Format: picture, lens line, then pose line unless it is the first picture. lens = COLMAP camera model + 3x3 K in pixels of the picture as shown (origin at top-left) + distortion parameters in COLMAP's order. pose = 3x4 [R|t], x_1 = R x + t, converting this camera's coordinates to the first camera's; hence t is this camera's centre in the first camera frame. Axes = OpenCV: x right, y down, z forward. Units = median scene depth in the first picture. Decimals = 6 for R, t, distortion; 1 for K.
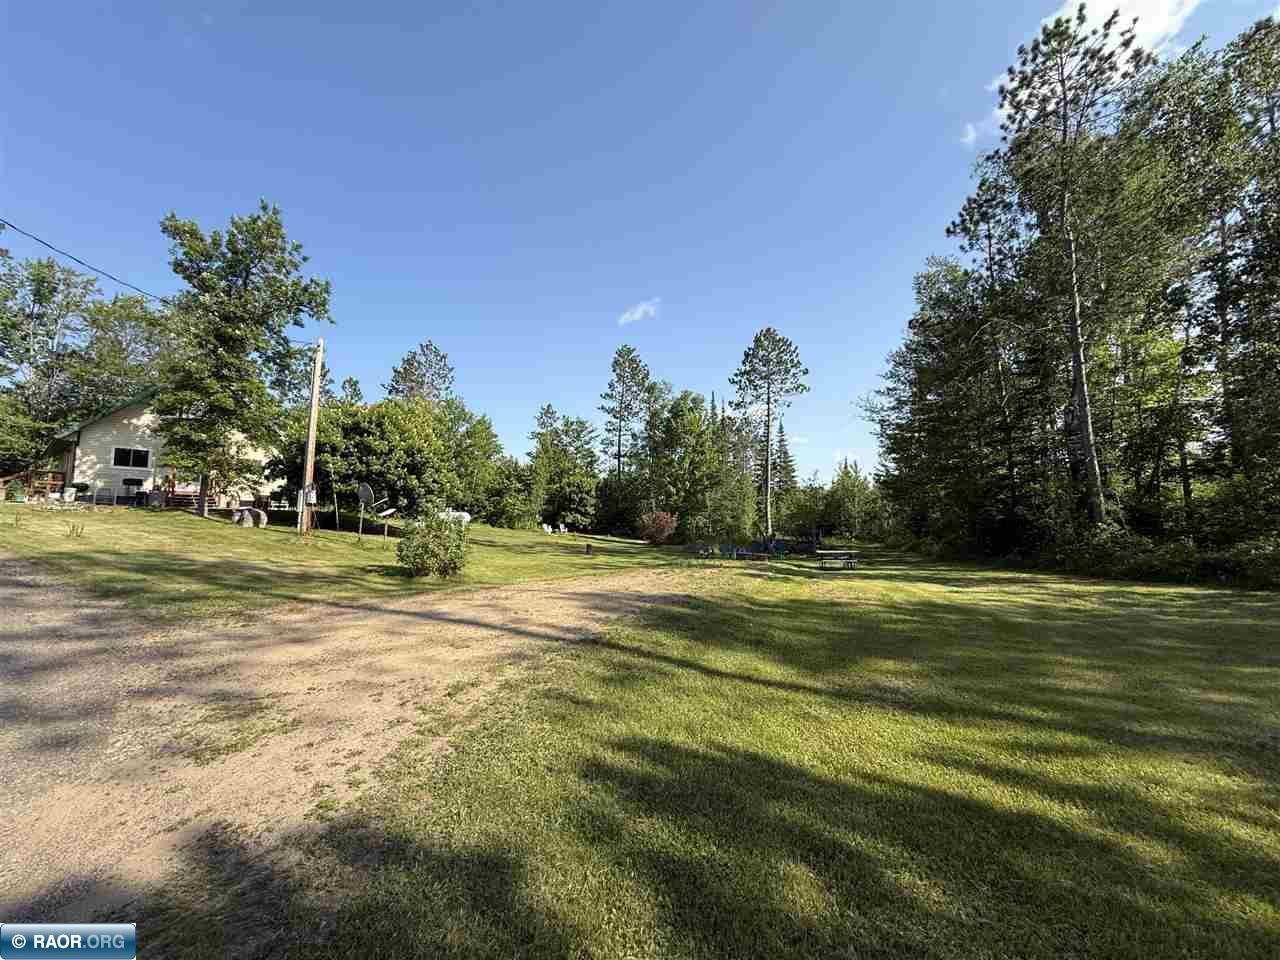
lens RADIAL K [[521.5, 0, 641.3], [0, 521.5, 474.9], [0, 0, 1]] dist [0.001254, 0.000171]
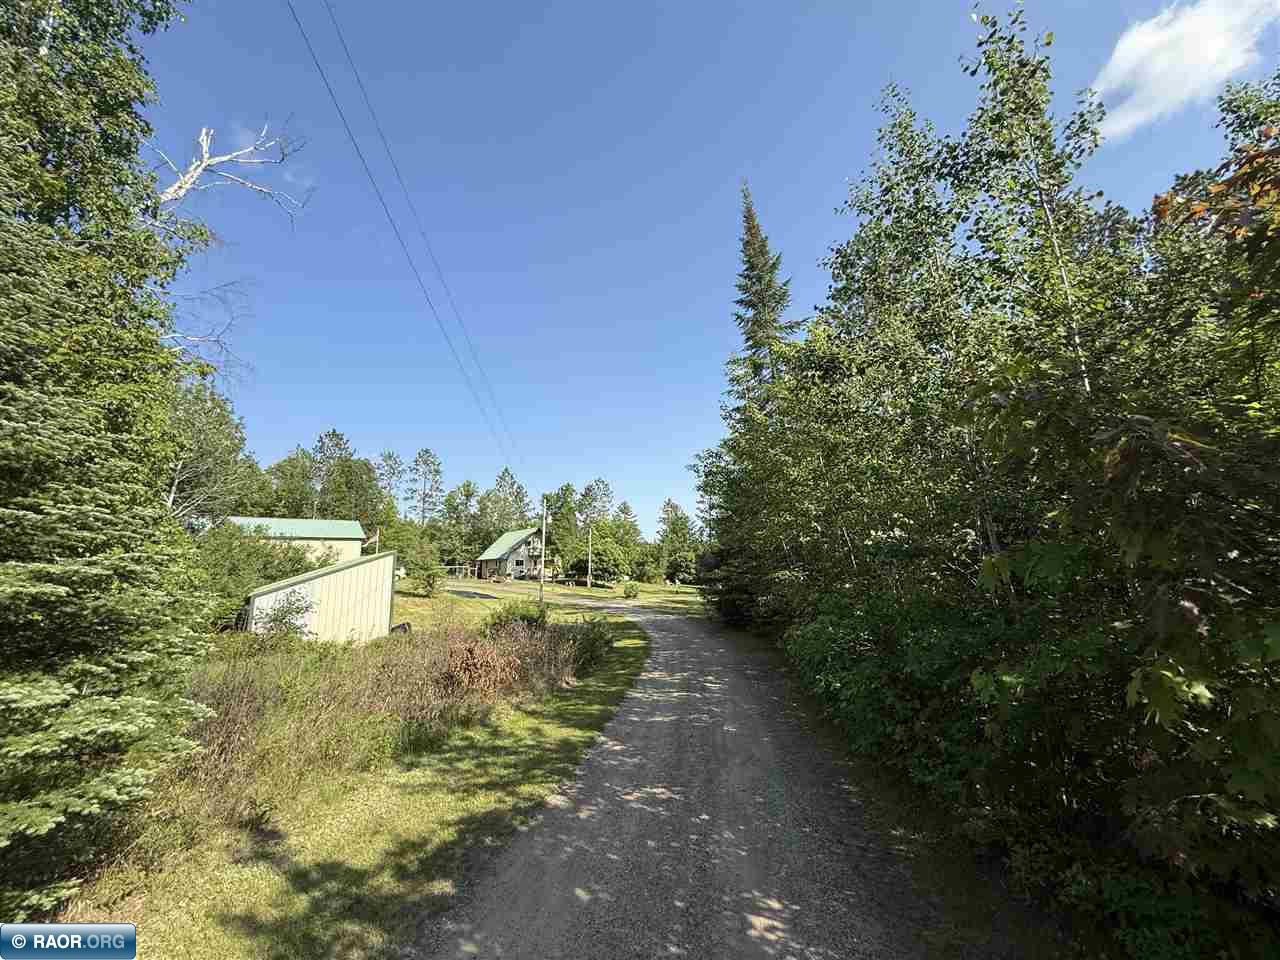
lens RADIAL K [[521.5, 0, 641.3], [0, 521.5, 474.9], [0, 0, 1]] dist [0.001254, 0.000171]
pose [[0.964647, -0.078286, -0.251649, 0.207019], [0.054749, 0.993558, -0.099219, -0.091814], [0.257795, 0.081934, 0.962719, -0.779699]]
